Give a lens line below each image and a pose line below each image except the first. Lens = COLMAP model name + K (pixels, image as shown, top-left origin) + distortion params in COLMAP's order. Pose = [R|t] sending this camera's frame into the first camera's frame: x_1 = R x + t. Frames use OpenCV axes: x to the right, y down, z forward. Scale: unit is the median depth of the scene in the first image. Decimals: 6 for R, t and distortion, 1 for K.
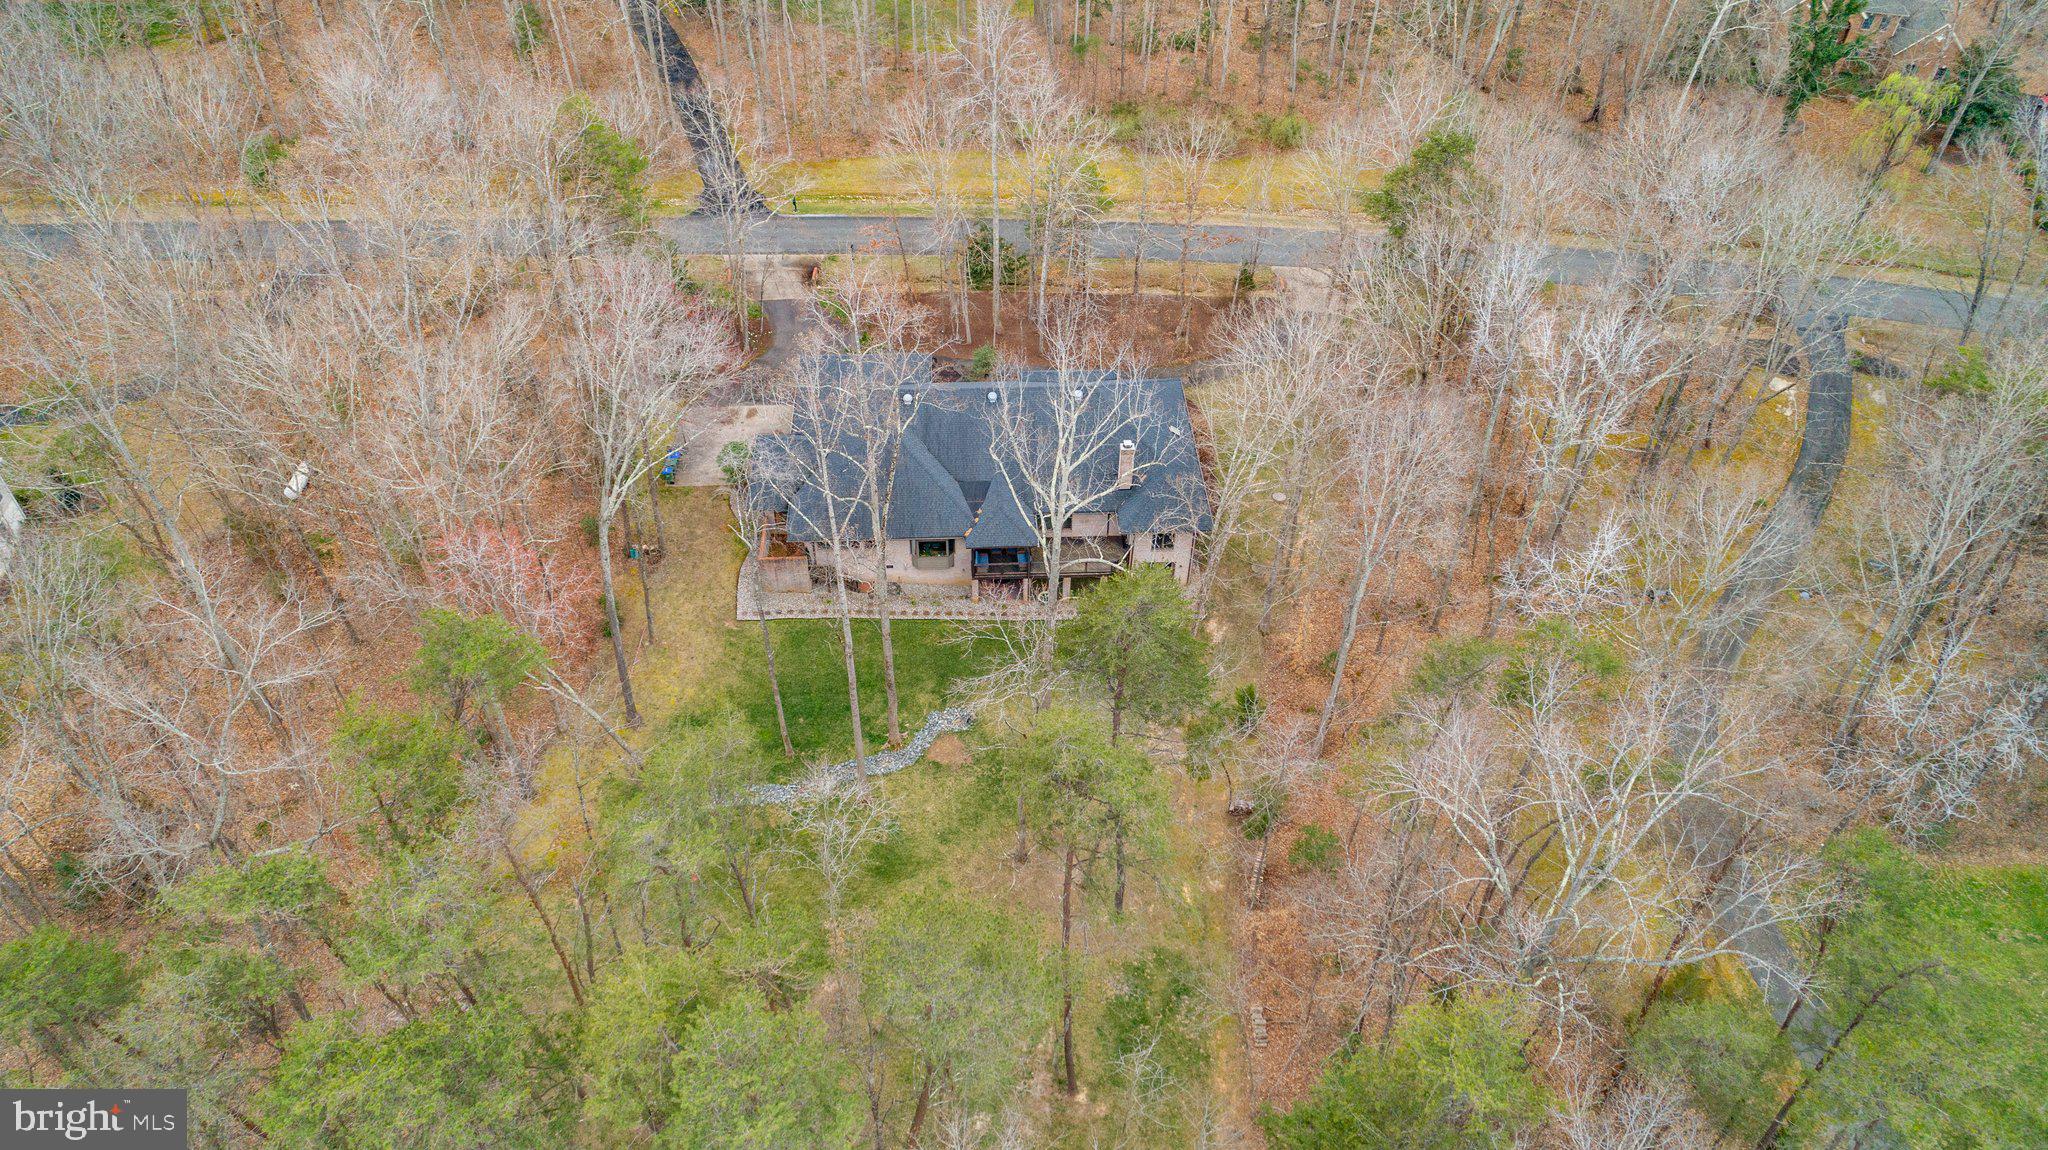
lens RADIAL K [[1381.2, 0, 1023.9], [0, 1381.2, 573.4], [0, 0, 1]] dist [-0.010932, 0.007678]
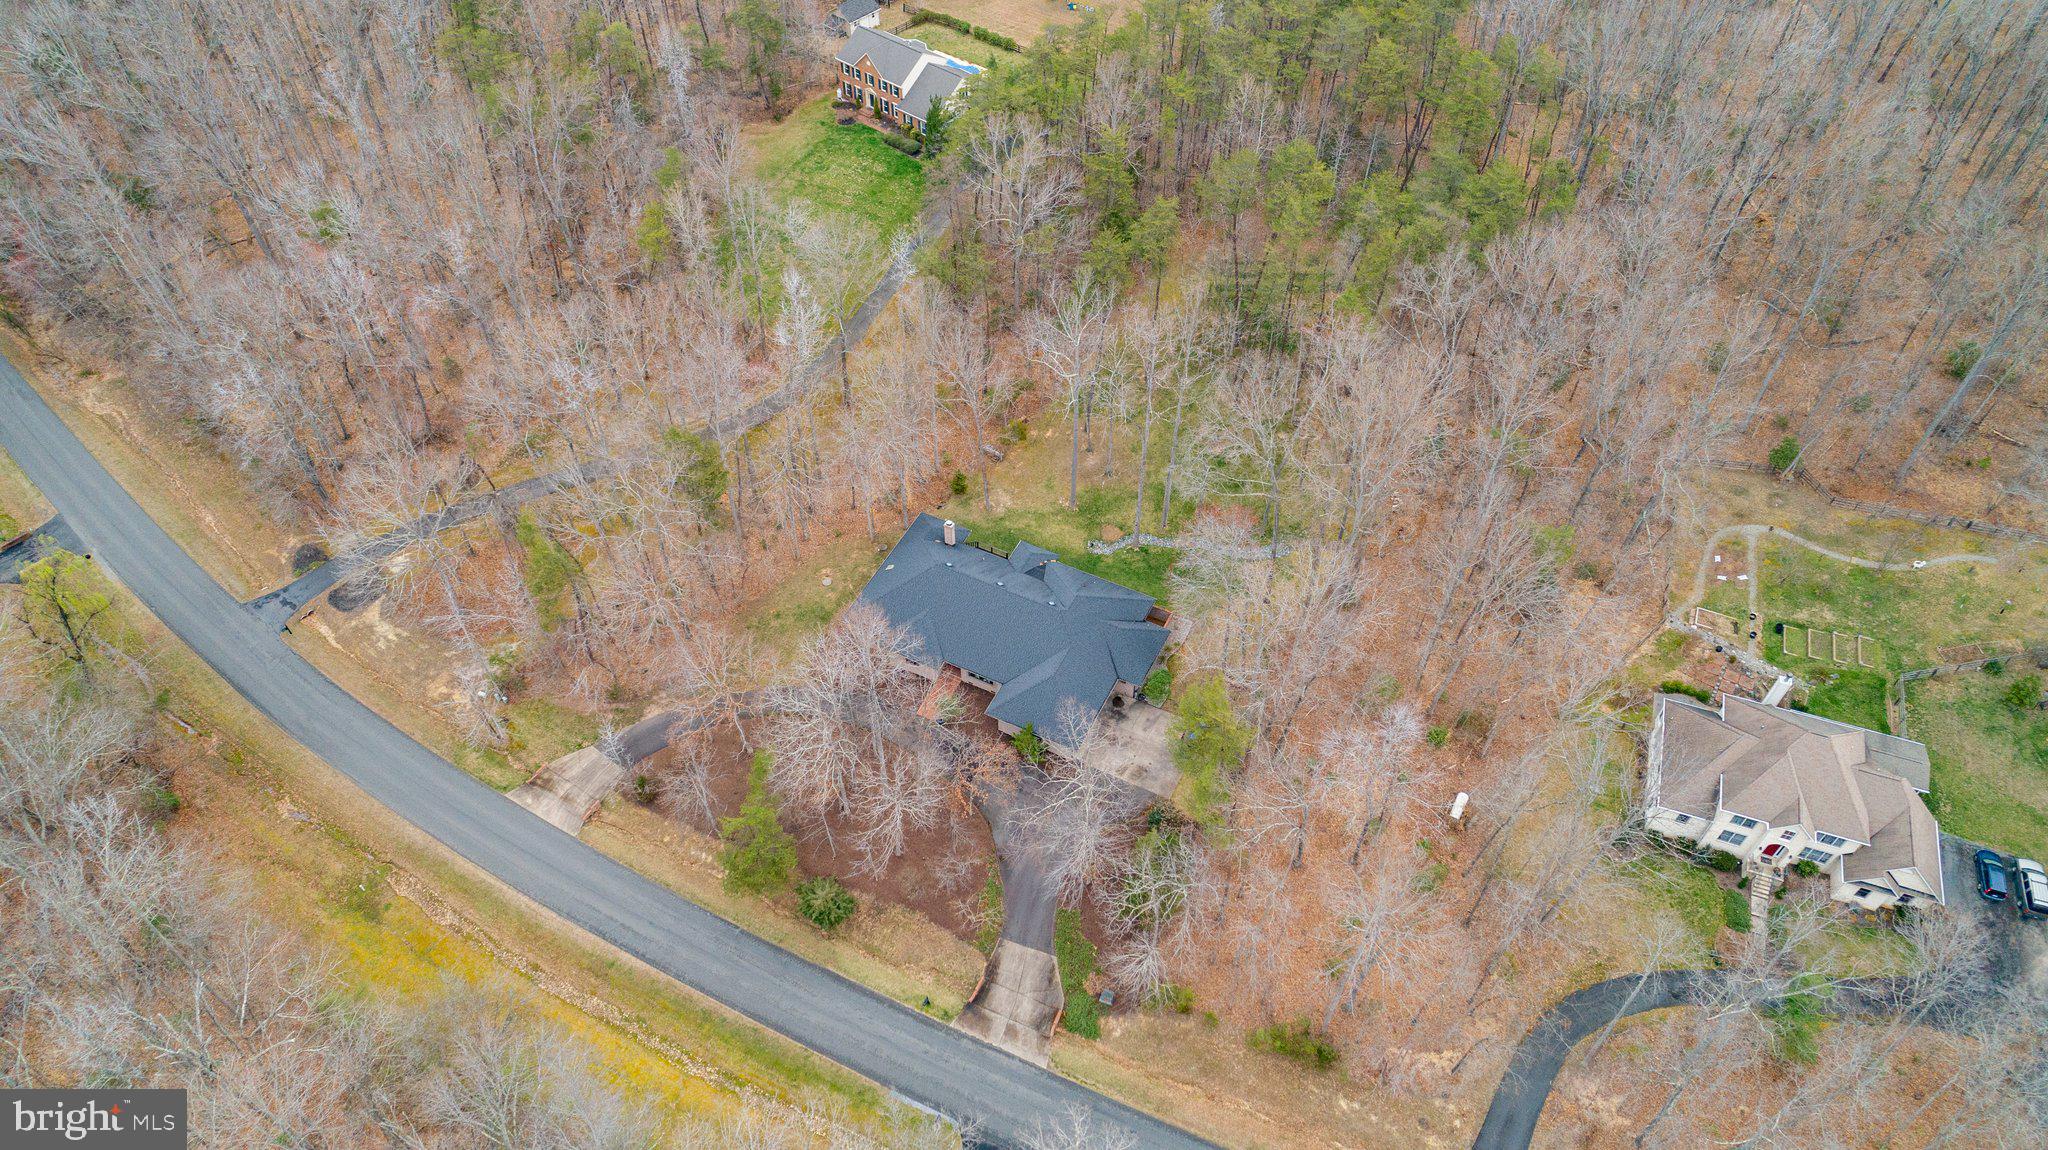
lens RADIAL K [[1381.2, 0, 1025.0], [0, 1381.2, 574.6], [0, 0, 1]] dist [-0.010932, 0.007678]
pose [[-0.874562, -0.377596, 0.304243, -0.526828], [0.323853, 0.012165, 0.946029, -1.626919], [-0.360918, 0.925891, 0.111646, 0.868877]]
